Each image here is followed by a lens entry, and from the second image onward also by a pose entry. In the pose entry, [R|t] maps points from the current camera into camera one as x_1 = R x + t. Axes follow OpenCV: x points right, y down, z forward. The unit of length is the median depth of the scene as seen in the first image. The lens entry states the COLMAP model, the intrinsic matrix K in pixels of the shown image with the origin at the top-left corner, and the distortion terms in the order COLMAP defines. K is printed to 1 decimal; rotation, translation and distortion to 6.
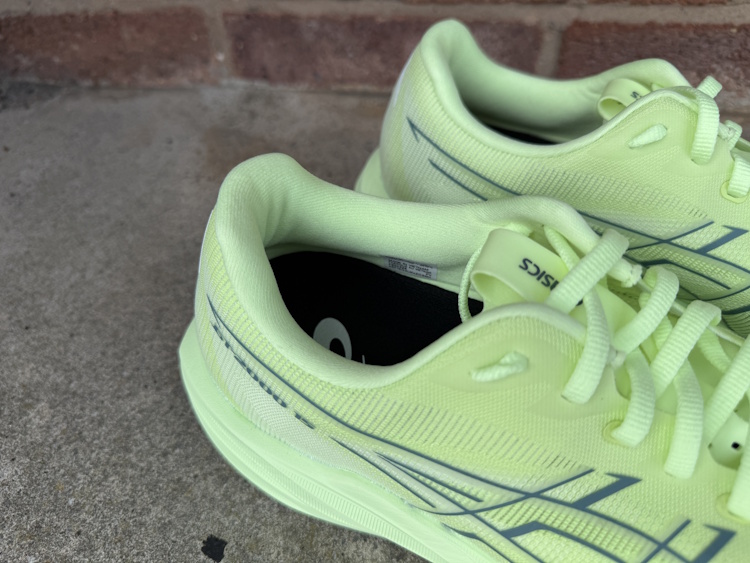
lens RADIAL K [[519.5, 0, 391.4], [0, 519.5, 277.9], [0, 0, 1]] dist [-0.063728, 0.004847]
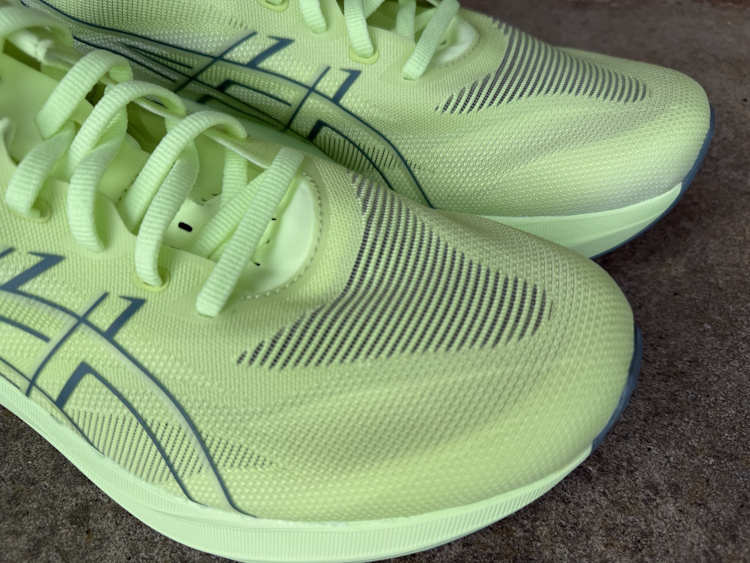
lens RADIAL K [[515.7, 0, 375.0], [0, 515.7, 281.5], [0, 0, 1]] dist [0.005664, -0.090819]
pose [[0.992069, -0.056275, 0.112396, 0.961759], [0.043950, 0.993039, 0.109275, 0.355296], [-0.117763, -0.103469, 0.987637, -0.063593]]
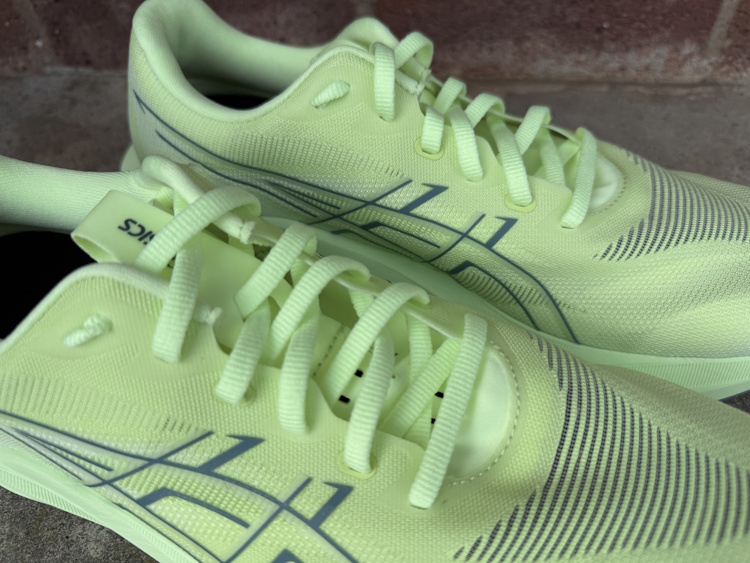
lens RADIAL K [[515.7, 0, 375.0], [0, 515.7, 281.5], [0, 0, 1]] dist [0.005664, -0.090819]
pose [[0.995314, -0.051861, 0.081616, 0.626646], [0.049940, 0.998429, 0.025398, 0.077114], [-0.082805, -0.021203, 0.996340, -0.004566]]
